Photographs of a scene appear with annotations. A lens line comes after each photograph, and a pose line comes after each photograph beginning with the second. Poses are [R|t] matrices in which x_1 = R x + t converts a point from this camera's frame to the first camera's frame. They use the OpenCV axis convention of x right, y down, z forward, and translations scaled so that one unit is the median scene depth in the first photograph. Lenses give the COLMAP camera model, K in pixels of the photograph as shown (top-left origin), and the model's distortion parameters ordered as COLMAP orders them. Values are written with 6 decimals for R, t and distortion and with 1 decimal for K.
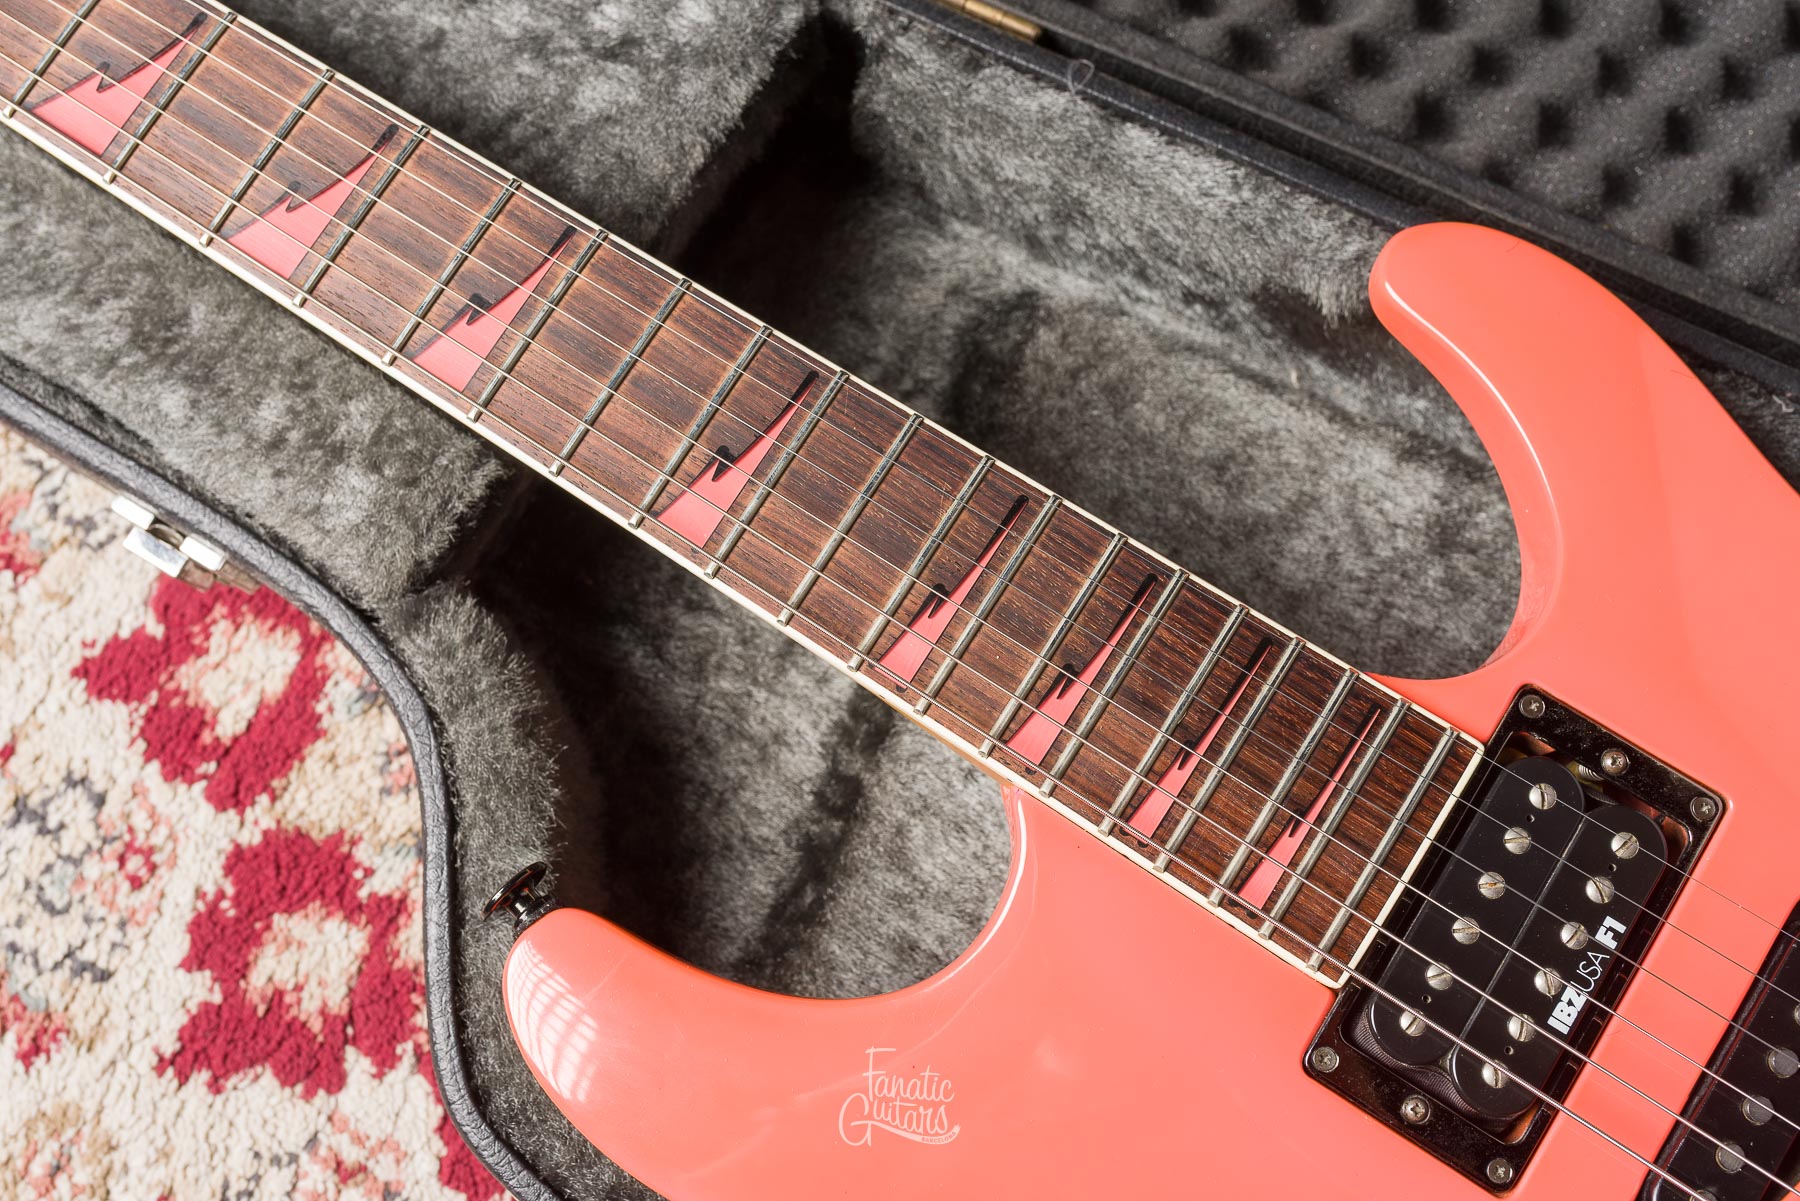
lens RADIAL K [[1781.9, 0, 900.0], [0, 1781.9, 600.5], [0, 0, 1]] dist [0.004738, -0.005258]
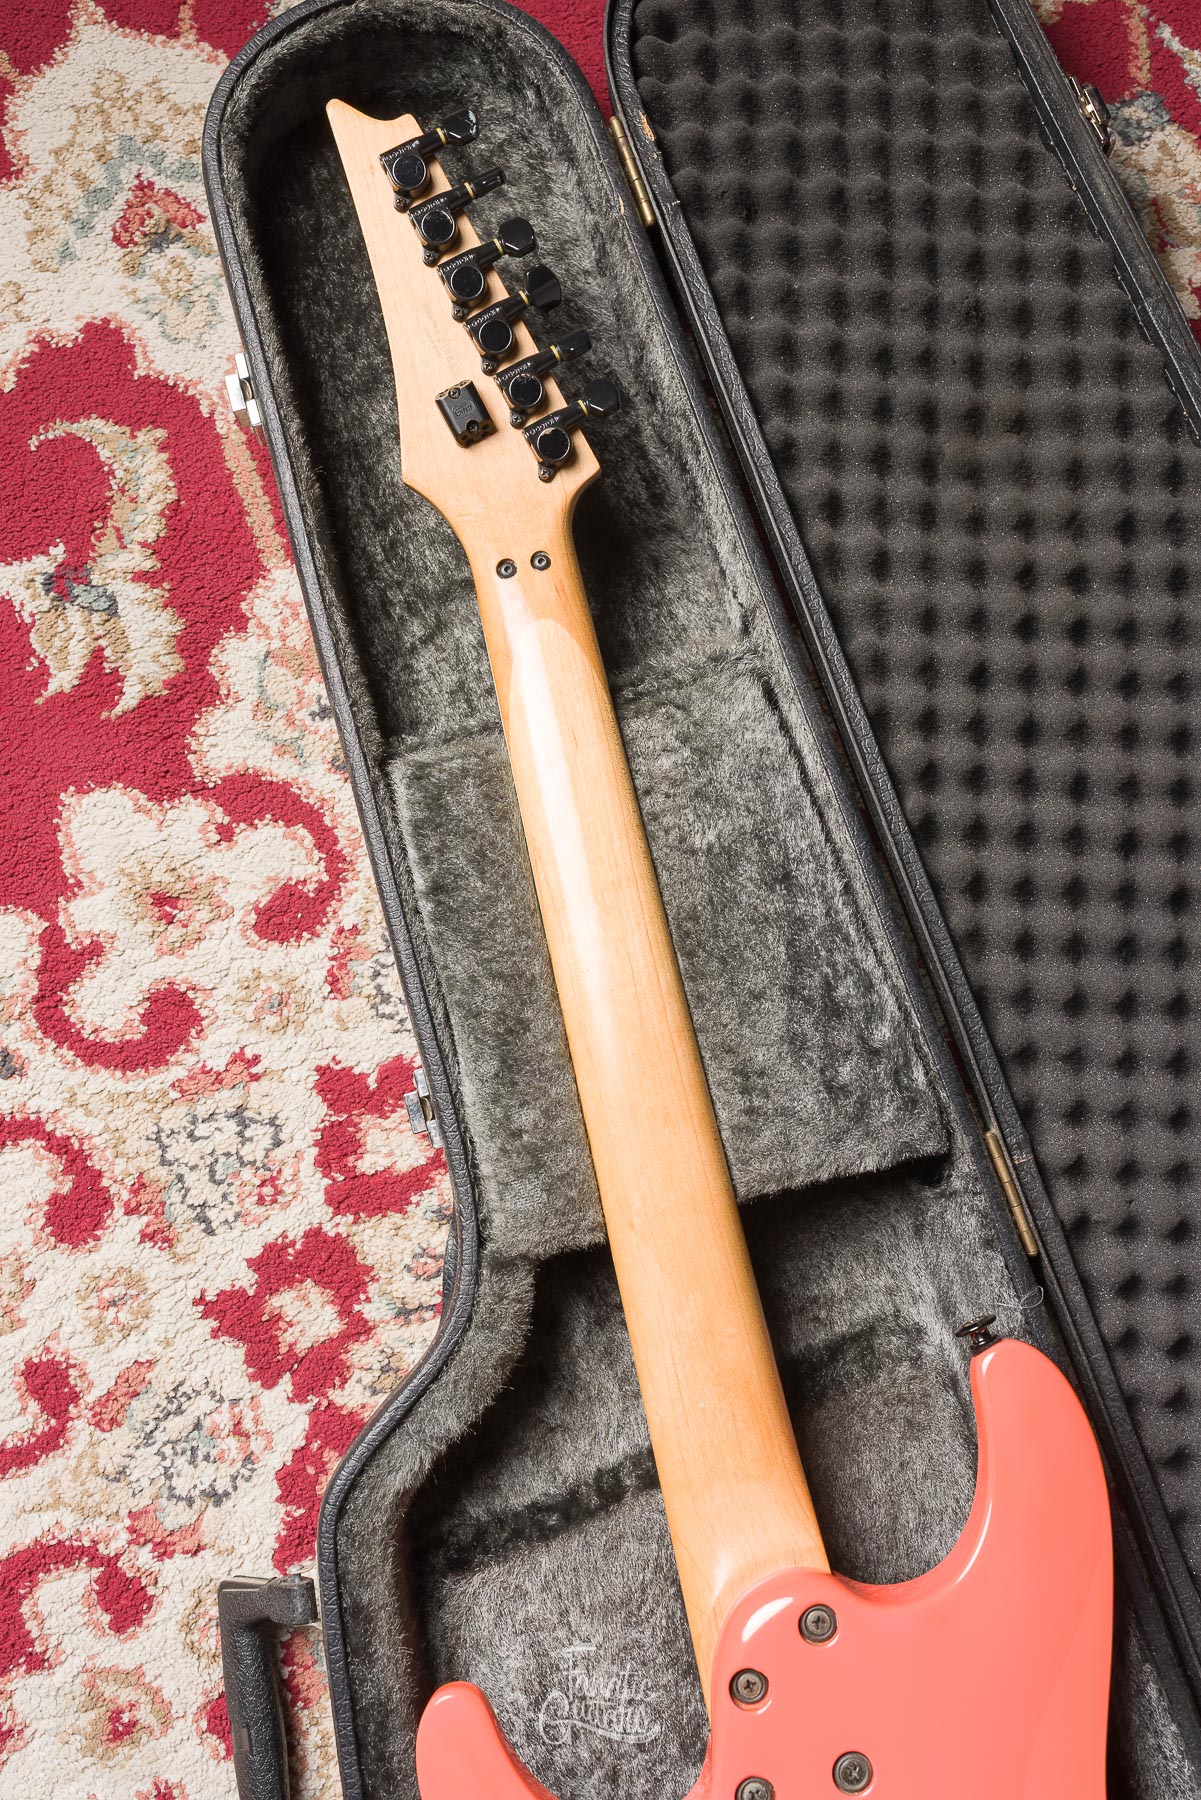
lens RADIAL K [[1736.7, 0, 600.5], [0, 1736.7, 900.0], [0, 0, 1]] dist [0.000984, -0.005449]
pose [[0.714992, 0.698605, -0.027155, -0.373972], [-0.692111, 0.712768, 0.113773, -0.451096], [0.098837, -0.062553, 0.993136, -0.544280]]
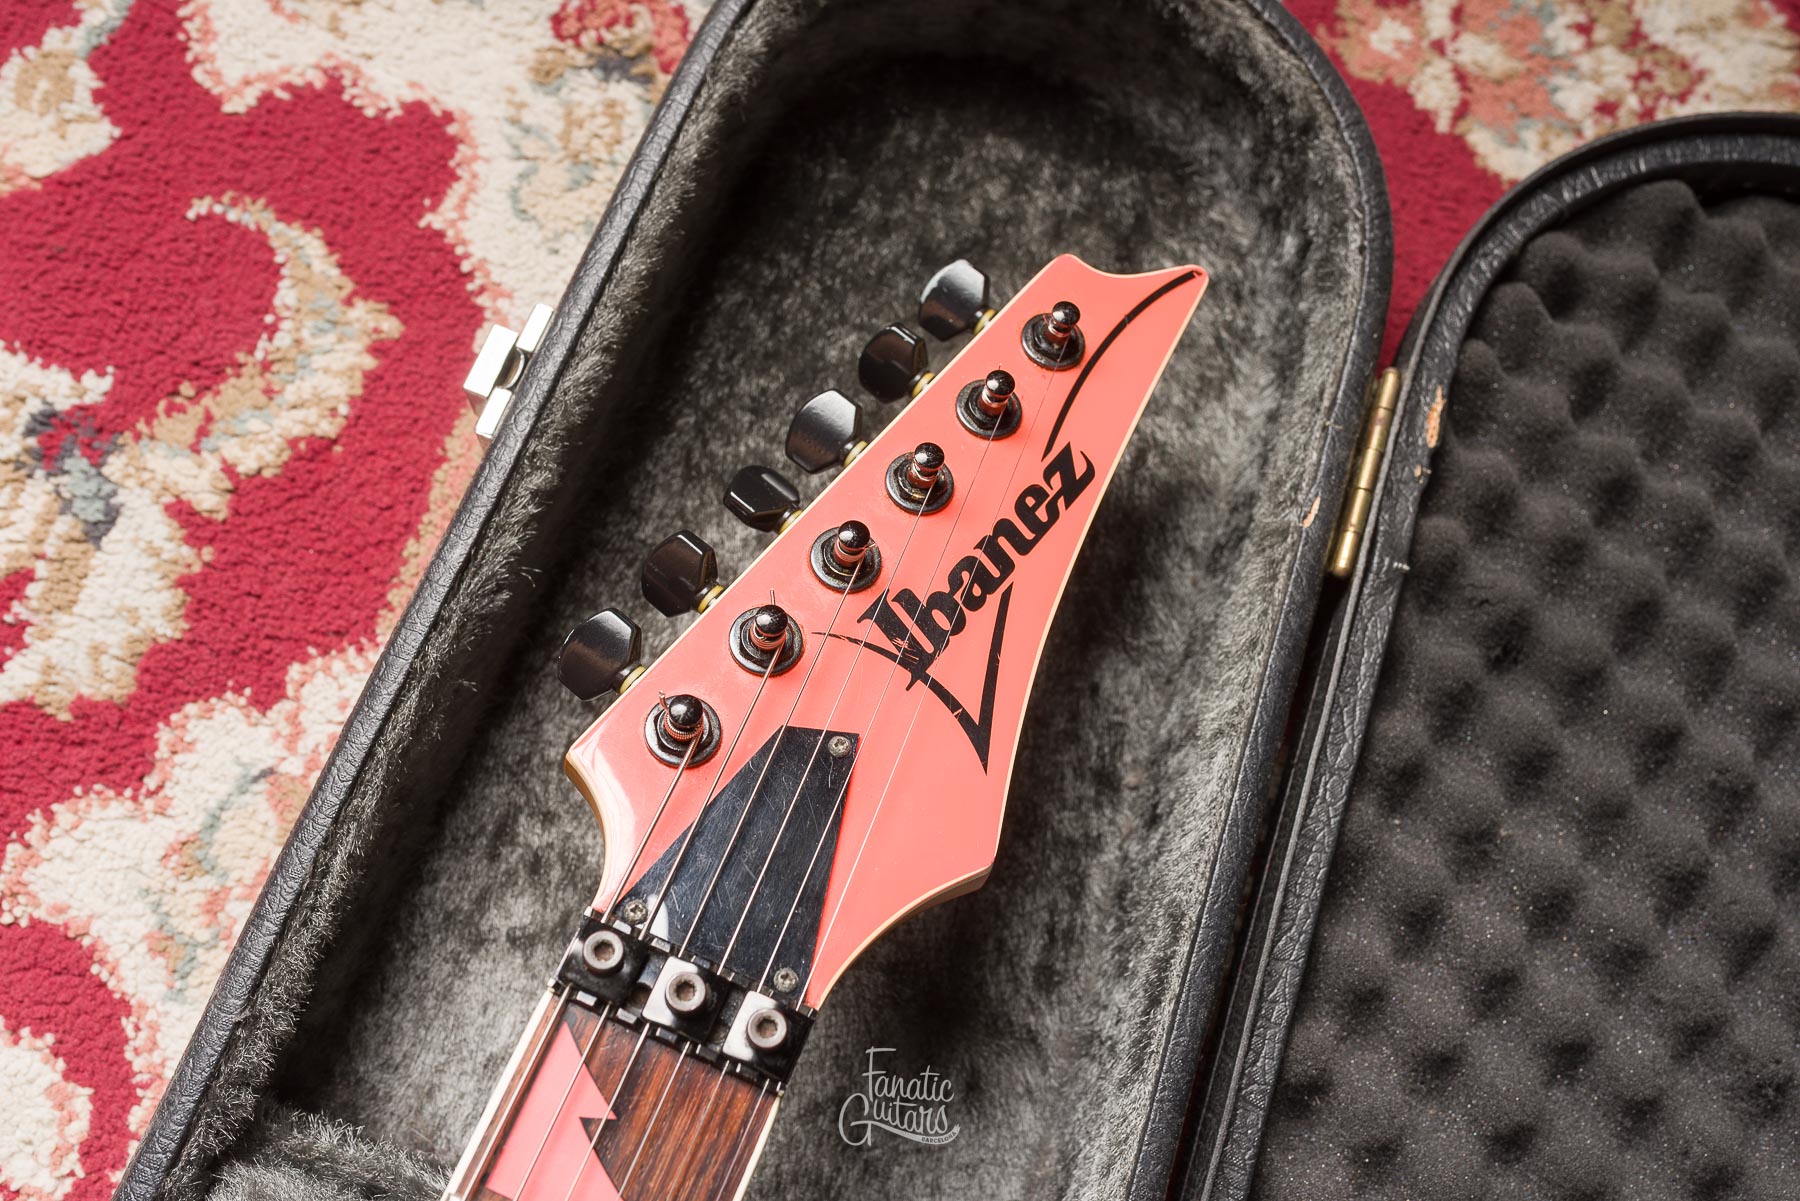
lens RADIAL K [[1781.9, 0, 900.0], [0, 1781.9, 600.5], [0, 0, 1]] dist [0.004738, -0.005258]
pose [[0.155653, 0.970781, -0.182640, -0.694422], [-0.982497, 0.171300, 0.073183, -0.604604], [0.102331, 0.168052, 0.980452, 0.263439]]
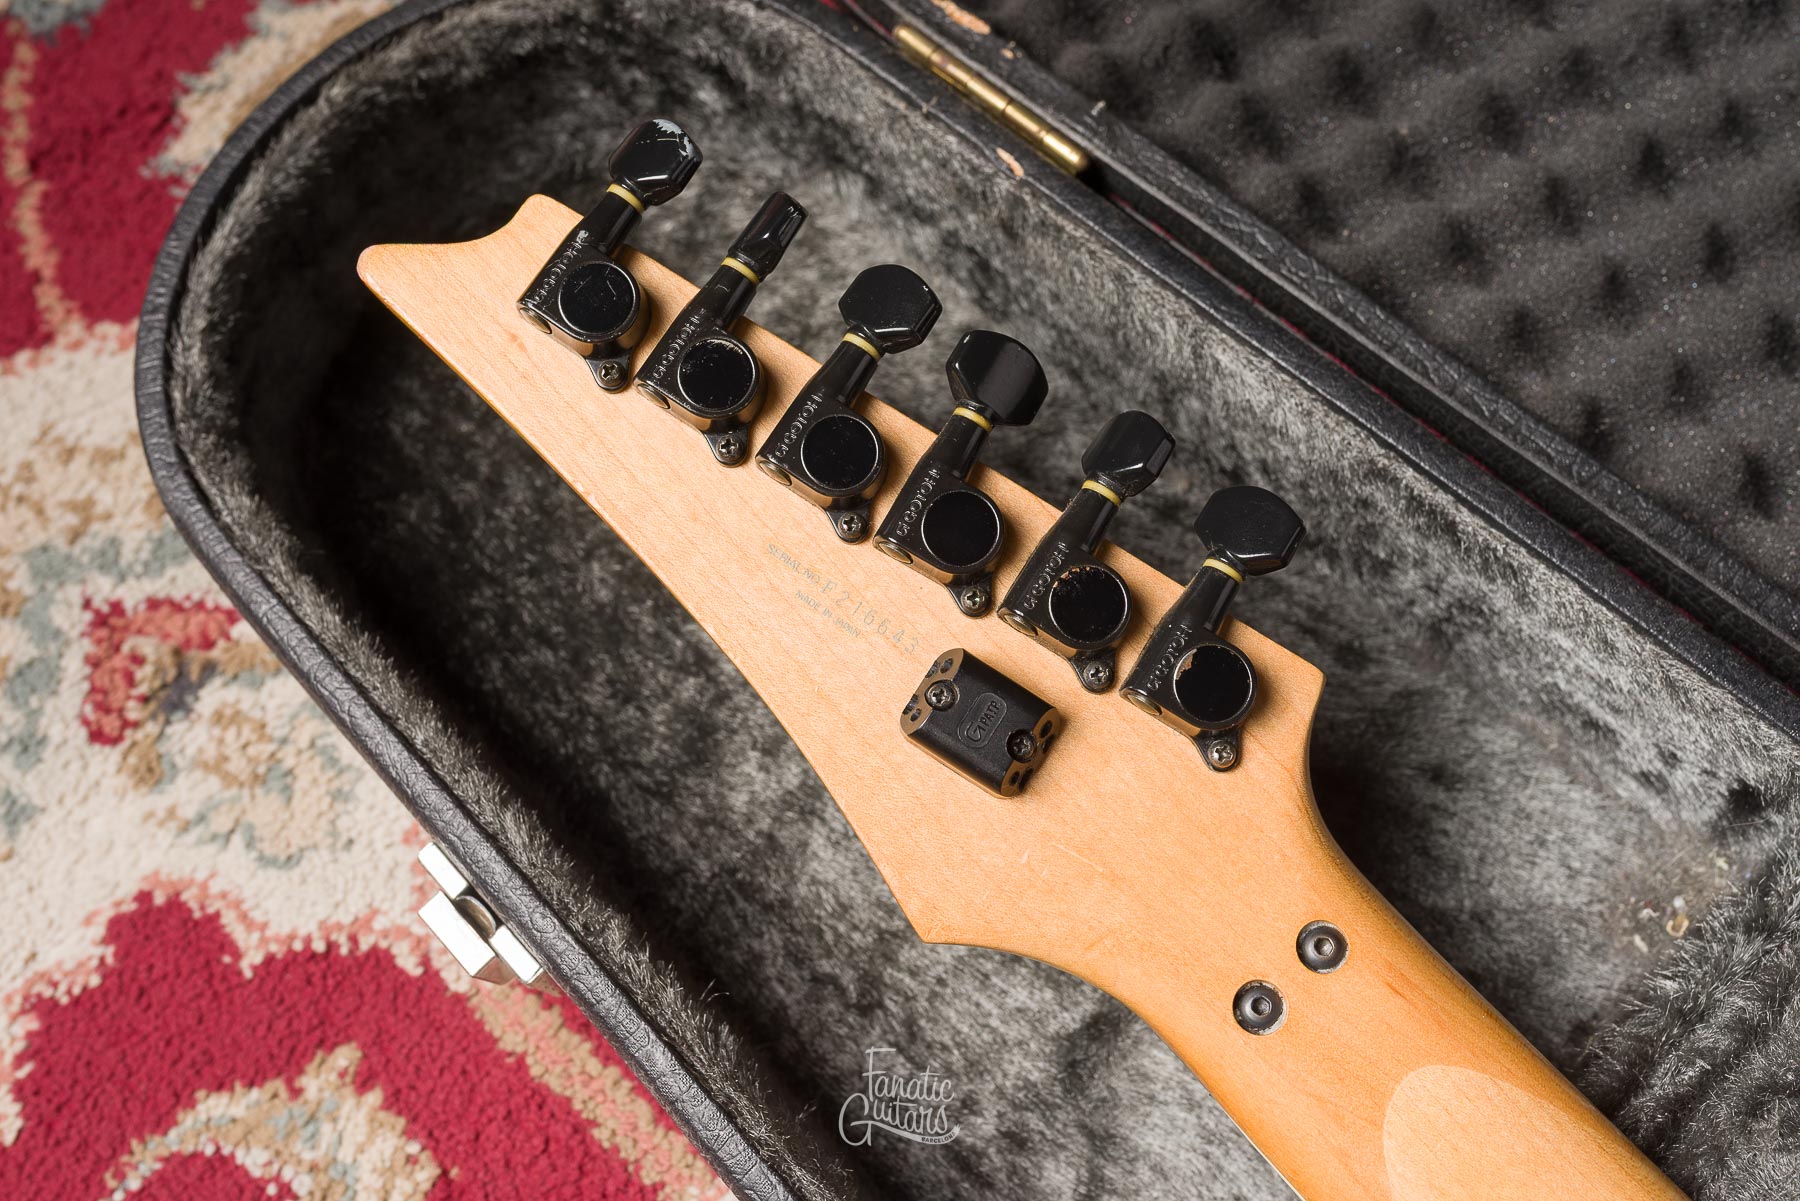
lens RADIAL K [[1796.5, 0, 900.0], [0, 1796.5, 600.5], [0, 0, 1]] dist [0.002696, -0.000775]
pose [[0.962566, 0.239551, -0.126817, -0.763830], [-0.249632, 0.965774, -0.070456, -0.490559], [0.105599, 0.099476, 0.989421, 0.359179]]
